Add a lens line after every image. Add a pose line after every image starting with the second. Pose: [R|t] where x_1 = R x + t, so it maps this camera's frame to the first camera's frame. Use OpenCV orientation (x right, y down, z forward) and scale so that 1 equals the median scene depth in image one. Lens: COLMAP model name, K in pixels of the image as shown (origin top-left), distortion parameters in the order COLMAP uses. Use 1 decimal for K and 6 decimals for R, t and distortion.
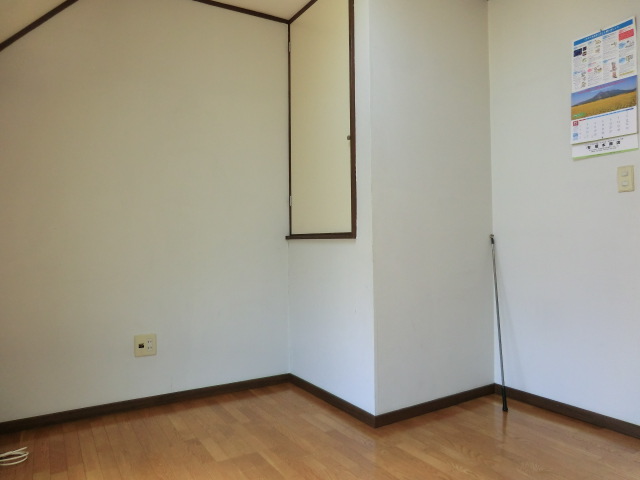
lens RADIAL K [[458.3, 0, 315.0], [0, 458.3, 239.7], [0, 0, 1]] dist [-0.059053, 0.027803]
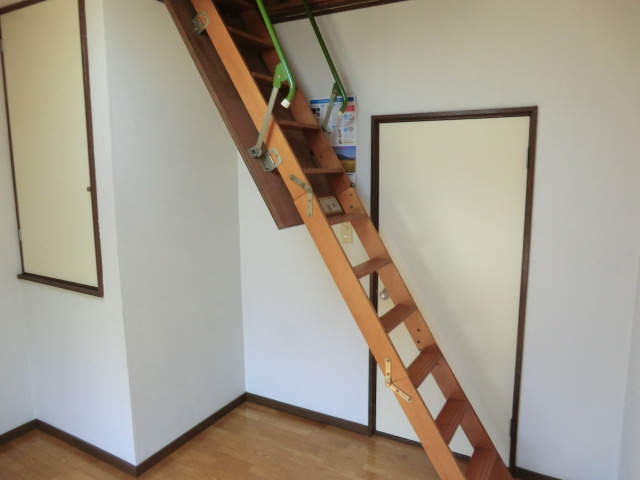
lens RADIAL K [[458.3, 0, 322.3], [0, 458.3, 238.3], [0, 0, 1]] dist [-0.059053, 0.027803]
pose [[0.862524, -0.065529, 0.501756, 0.018196], [-0.011340, 0.988827, 0.148633, -0.283305], [-0.505889, -0.133890, 0.852144, -0.019424]]
